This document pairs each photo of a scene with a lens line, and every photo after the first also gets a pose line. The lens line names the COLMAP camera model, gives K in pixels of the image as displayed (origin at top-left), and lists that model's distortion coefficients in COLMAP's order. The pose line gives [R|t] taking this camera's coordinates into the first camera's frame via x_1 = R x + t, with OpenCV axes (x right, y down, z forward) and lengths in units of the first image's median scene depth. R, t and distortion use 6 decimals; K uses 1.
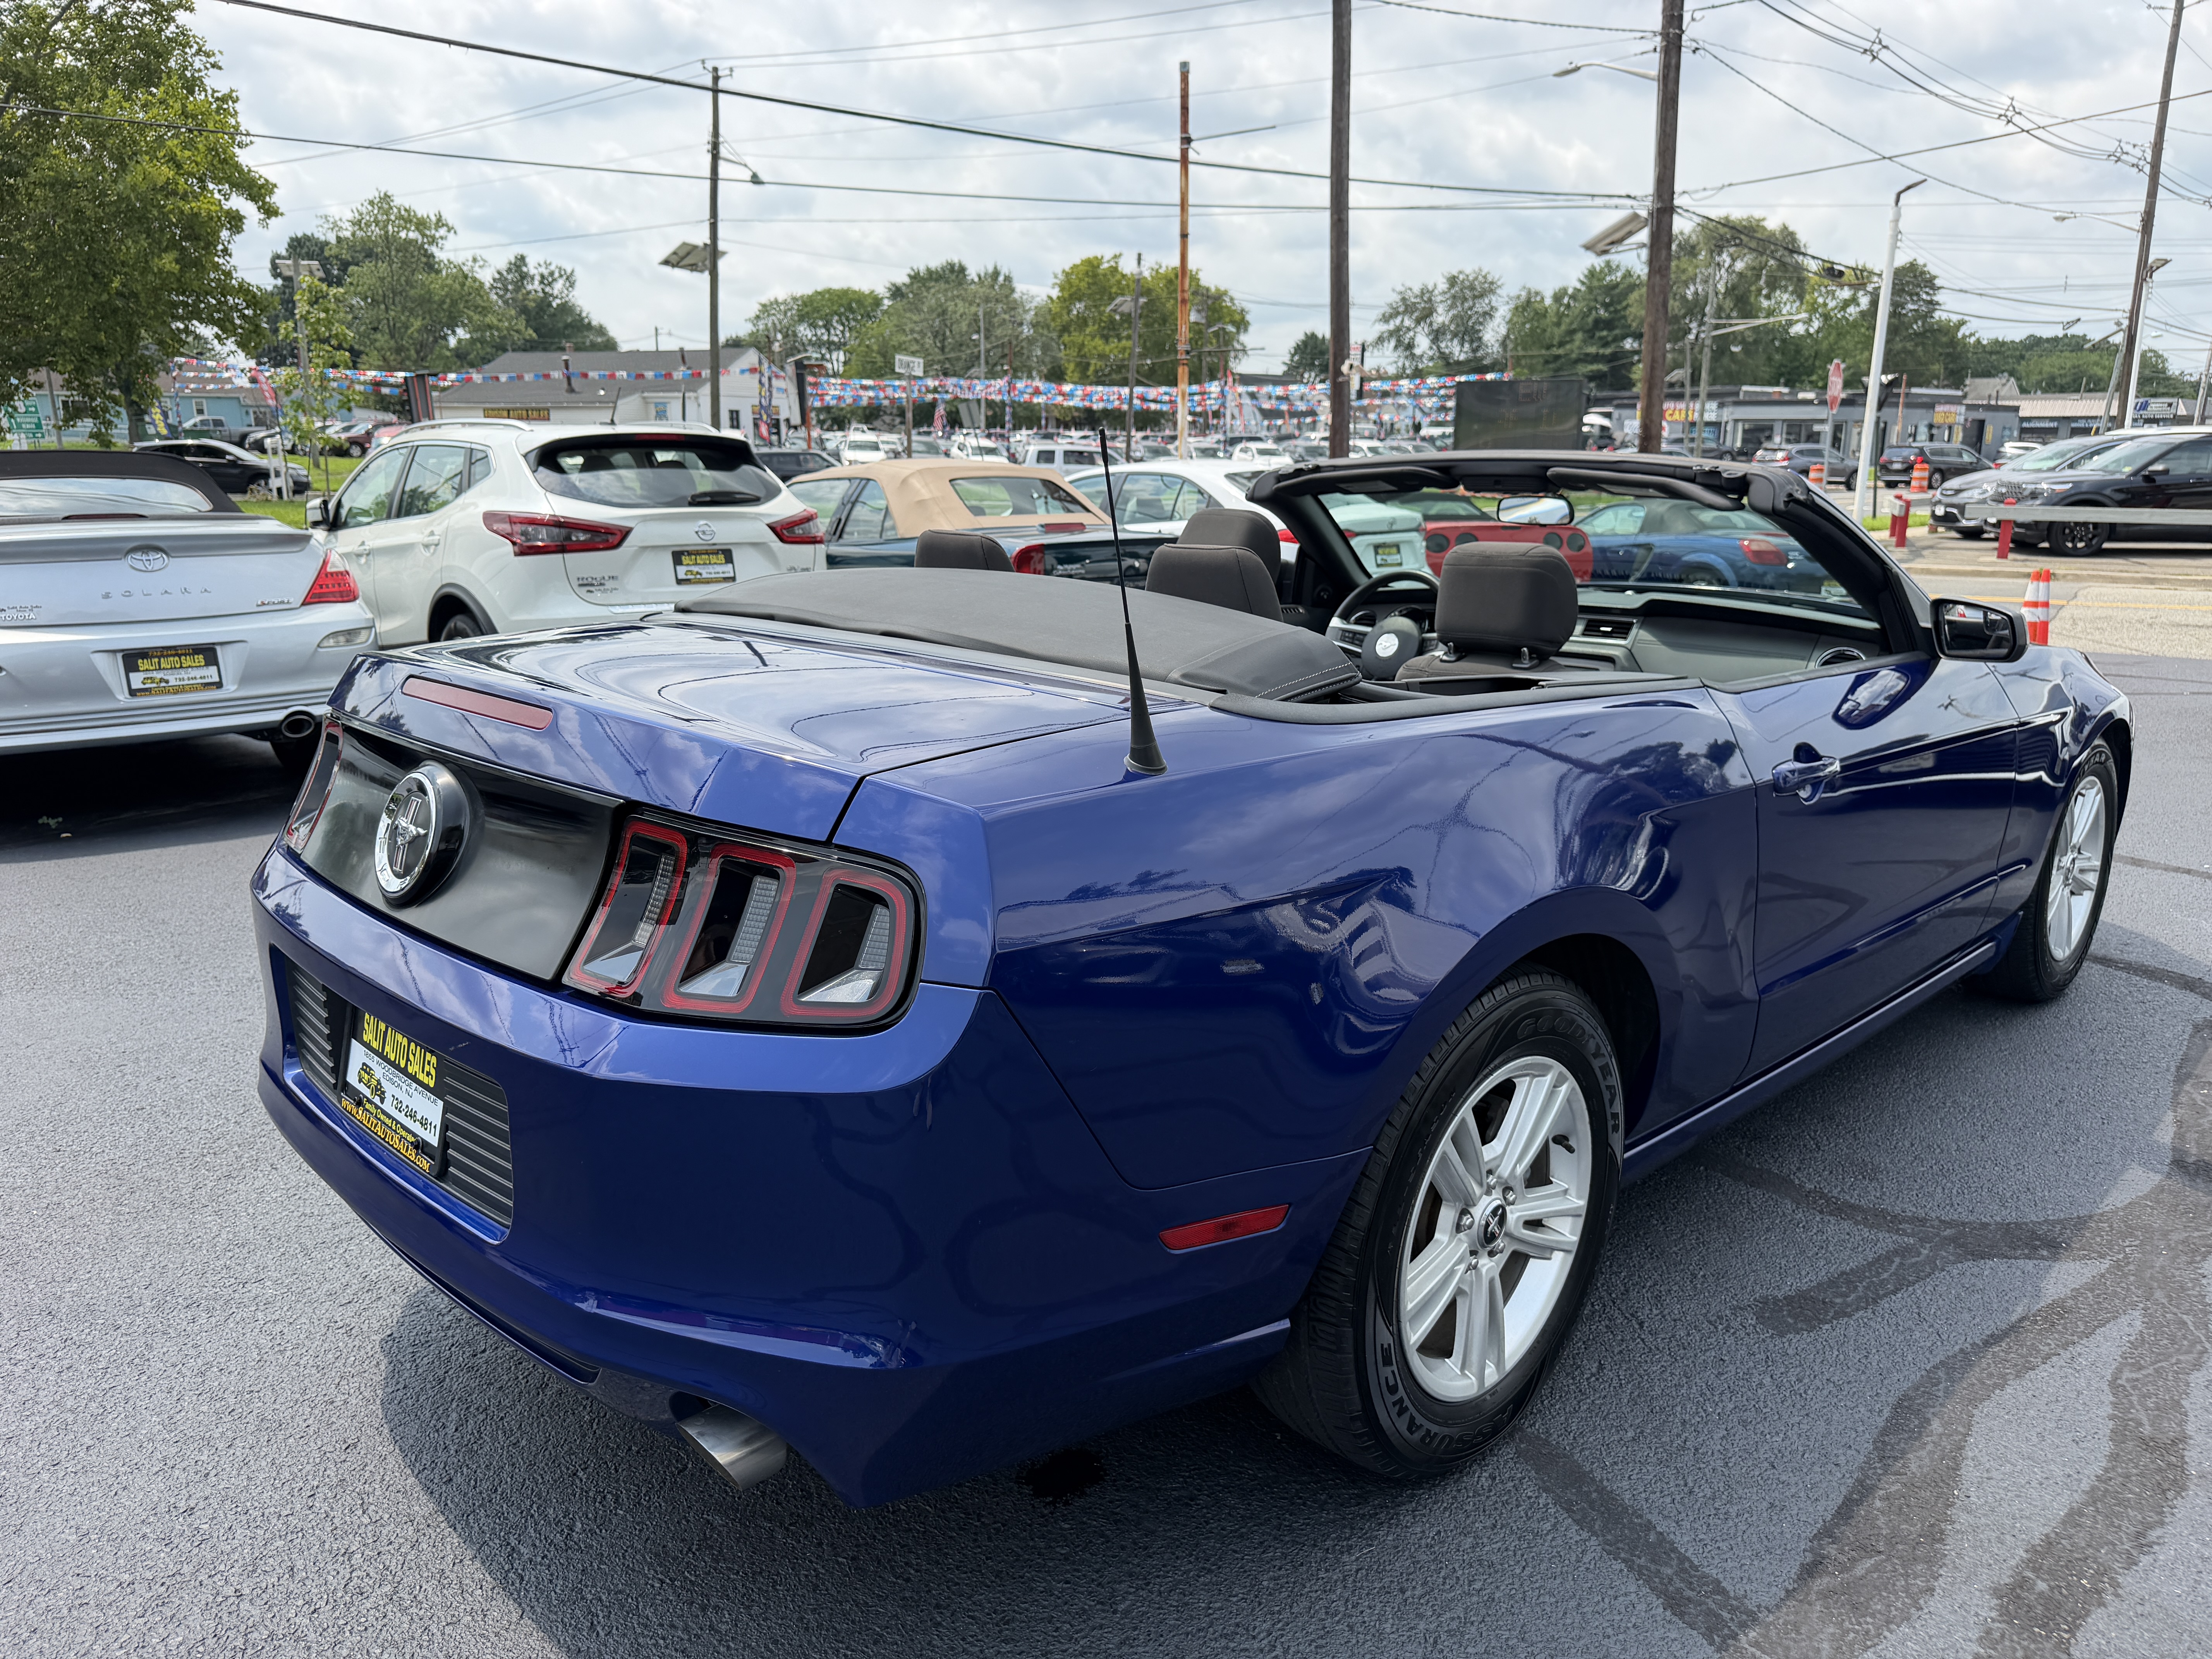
lens RADIAL K [[1608.1, 0, 1065.2], [0, 1608.1, 836.0], [0, 0, 1]] dist [-0.006221, -0.003902]
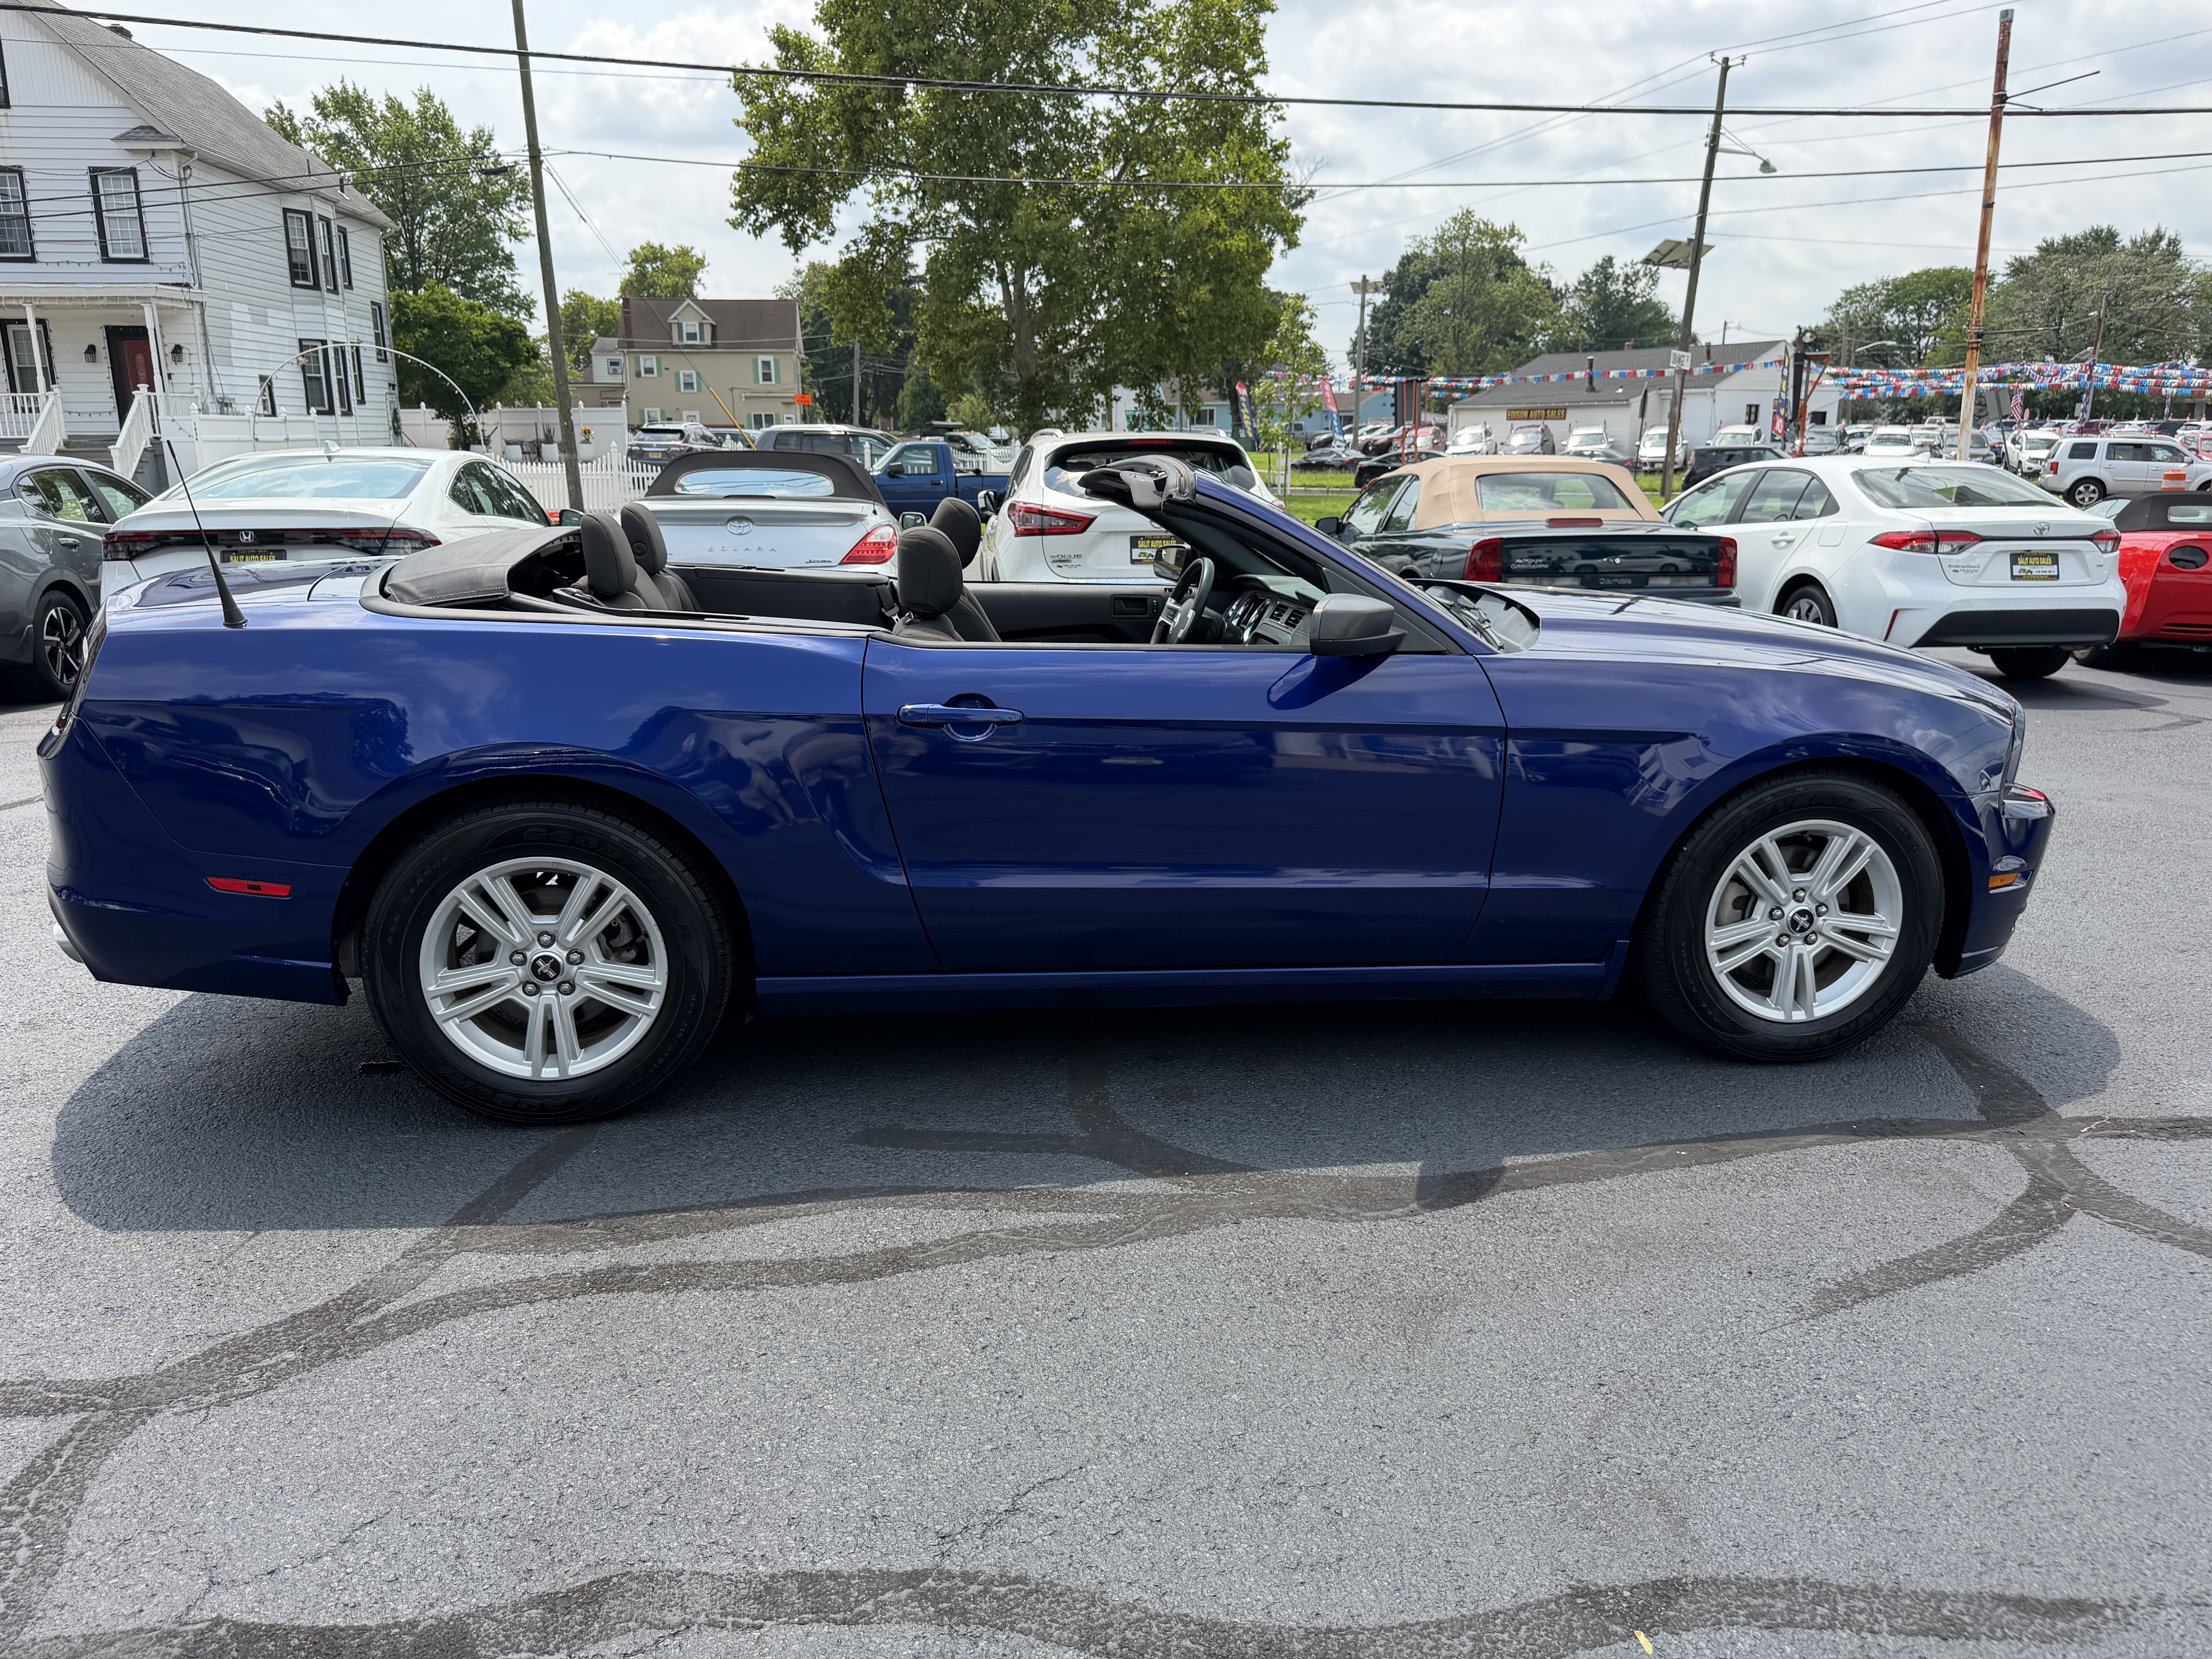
lens RADIAL K [[1585.7, 0, 1107.6], [0, 1585.7, 829.5], [0, 0, 1]] dist [0.009867, -0.010593]
pose [[0.805427, 0.134409, -0.577253, 0.139985], [-0.133892, 0.990032, 0.043705, -0.002486], [0.577373, 0.042089, 0.815395, 0.007270]]
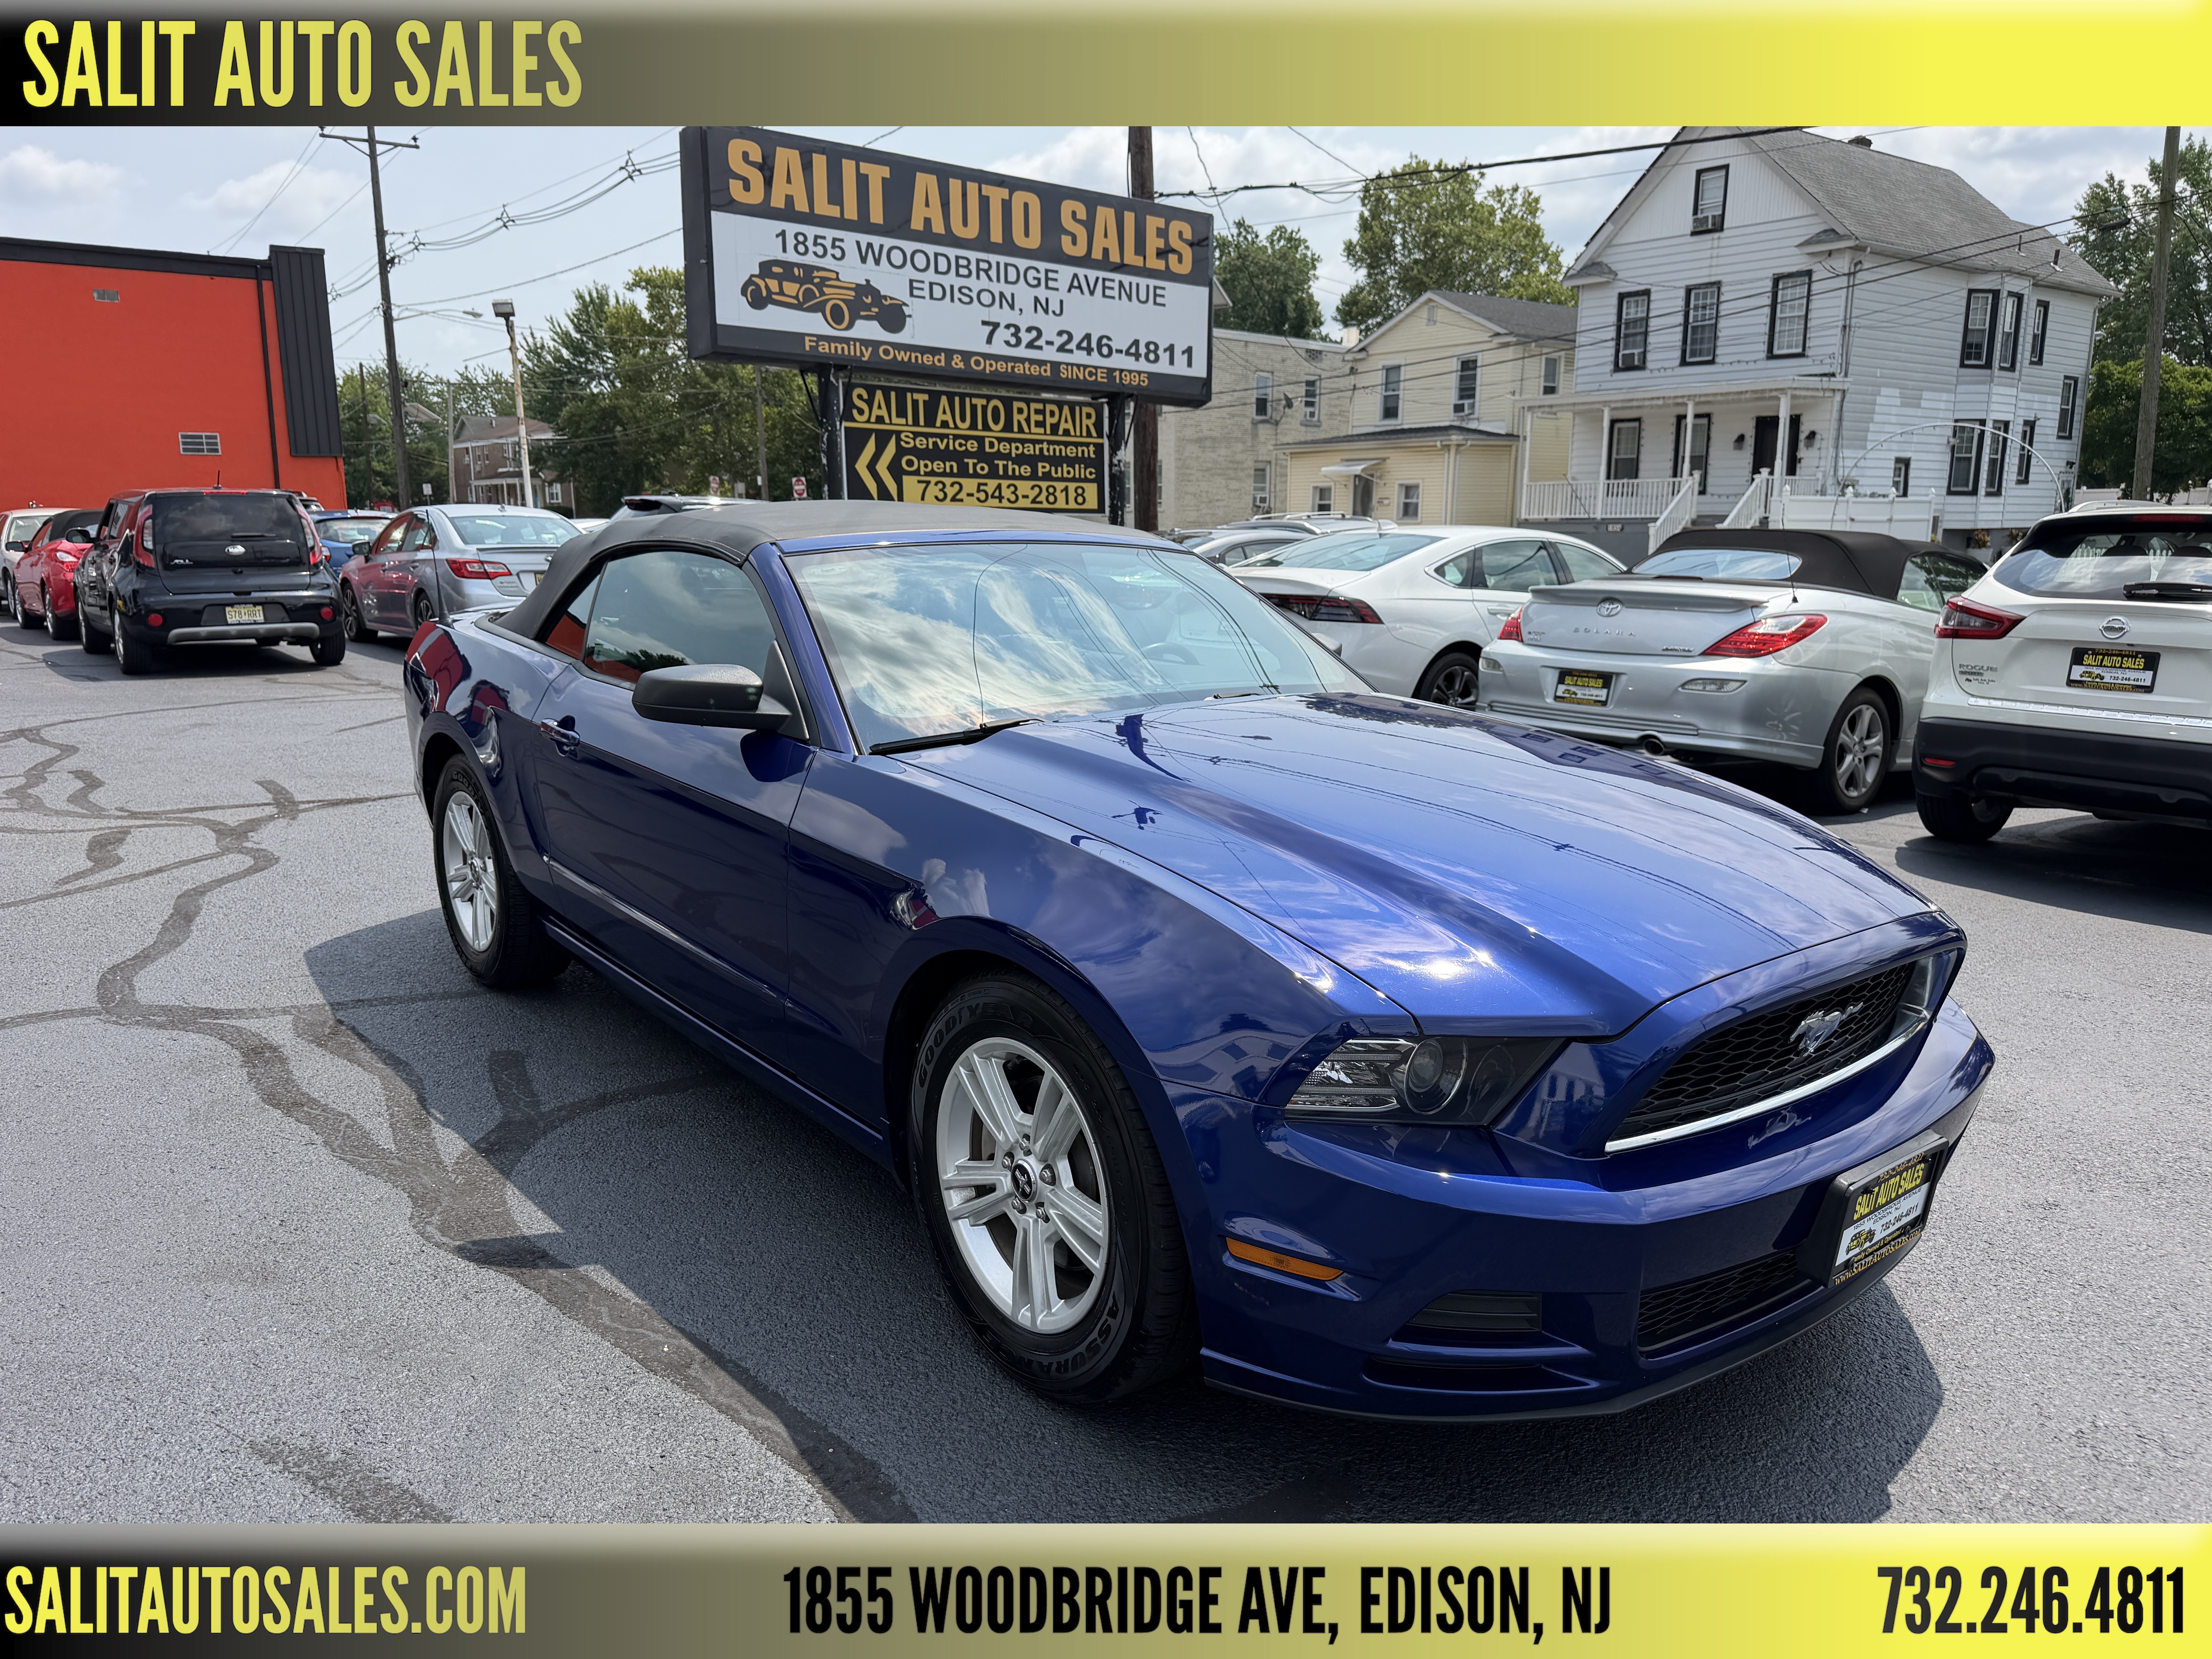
lens RADIAL K [[1579.7, 0, 1100.3], [0, 1579.7, 863.0], [0, 0, 1]] dist [-0.006256, 0.003353]
pose [[-0.115513, 0.205198, -0.971880, 0.202246], [-0.239337, 0.943853, 0.227727, -0.041250], [0.964041, 0.258912, -0.059916, 0.174876]]
